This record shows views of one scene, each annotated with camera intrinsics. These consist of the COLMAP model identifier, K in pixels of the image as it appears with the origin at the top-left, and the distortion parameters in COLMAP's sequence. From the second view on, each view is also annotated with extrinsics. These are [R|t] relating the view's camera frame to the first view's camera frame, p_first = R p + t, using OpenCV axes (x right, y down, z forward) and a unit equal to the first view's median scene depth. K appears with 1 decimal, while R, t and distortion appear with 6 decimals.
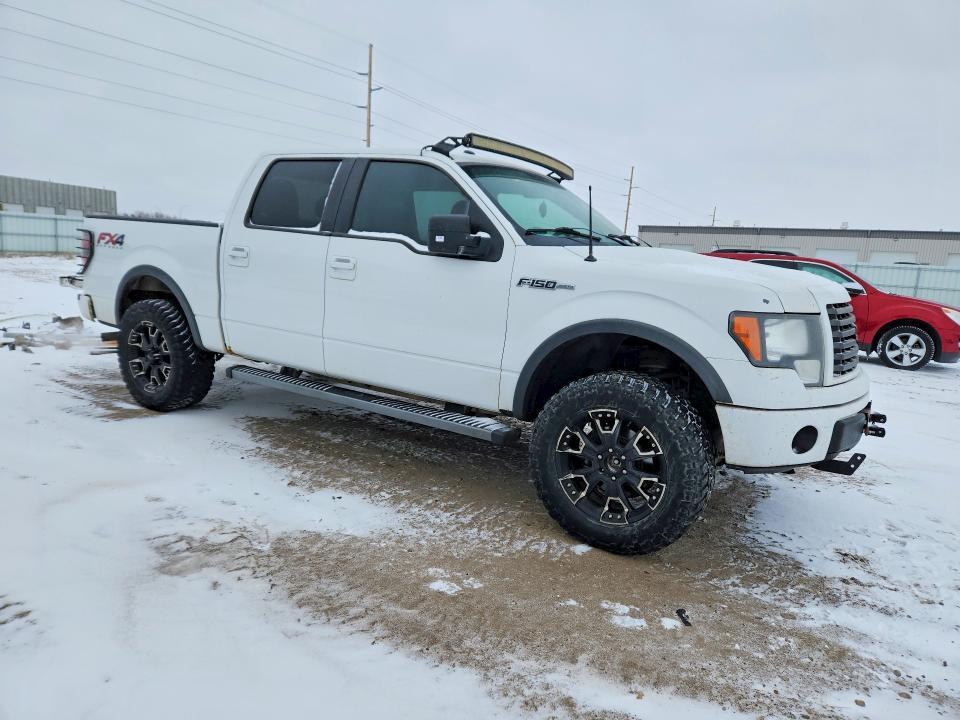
lens RADIAL K [[730.1, 0, 502.9], [0, 730.1, 362.6], [0, 0, 1]] dist [0.096719, -0.106753]
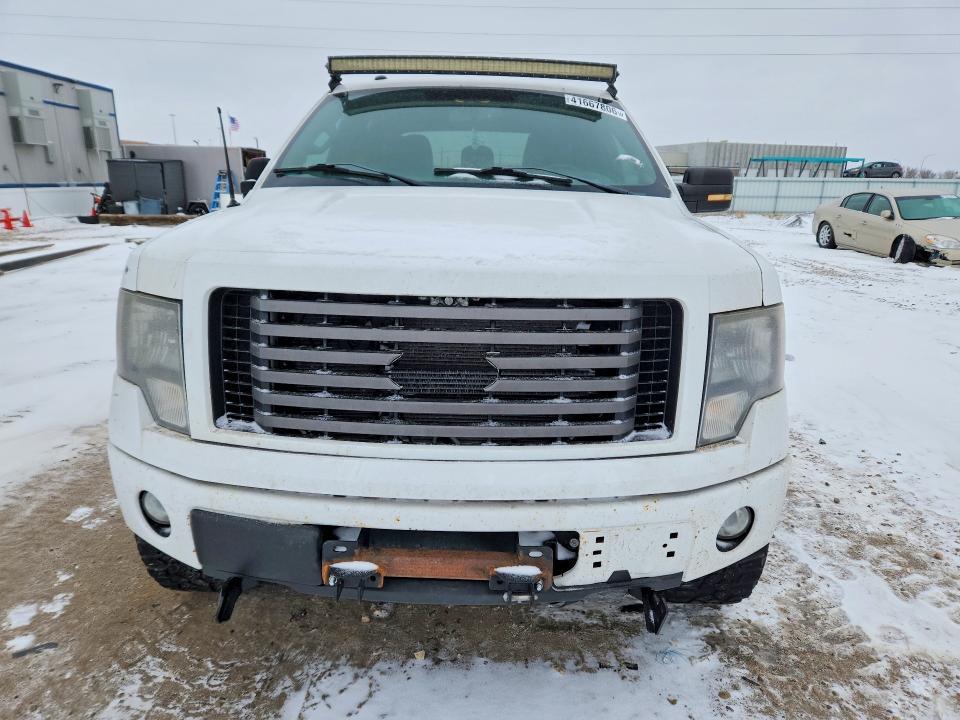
lens RADIAL K [[730.1, 0, 502.9], [0, 730.1, 362.6], [0, 0, 1]] dist [0.096719, -0.106753]
pose [[0.423837, 0.172127, -0.889232, 0.952241], [-0.127379, 0.983347, 0.129632, -0.112656], [0.896737, 0.058326, 0.438704, 0.911933]]
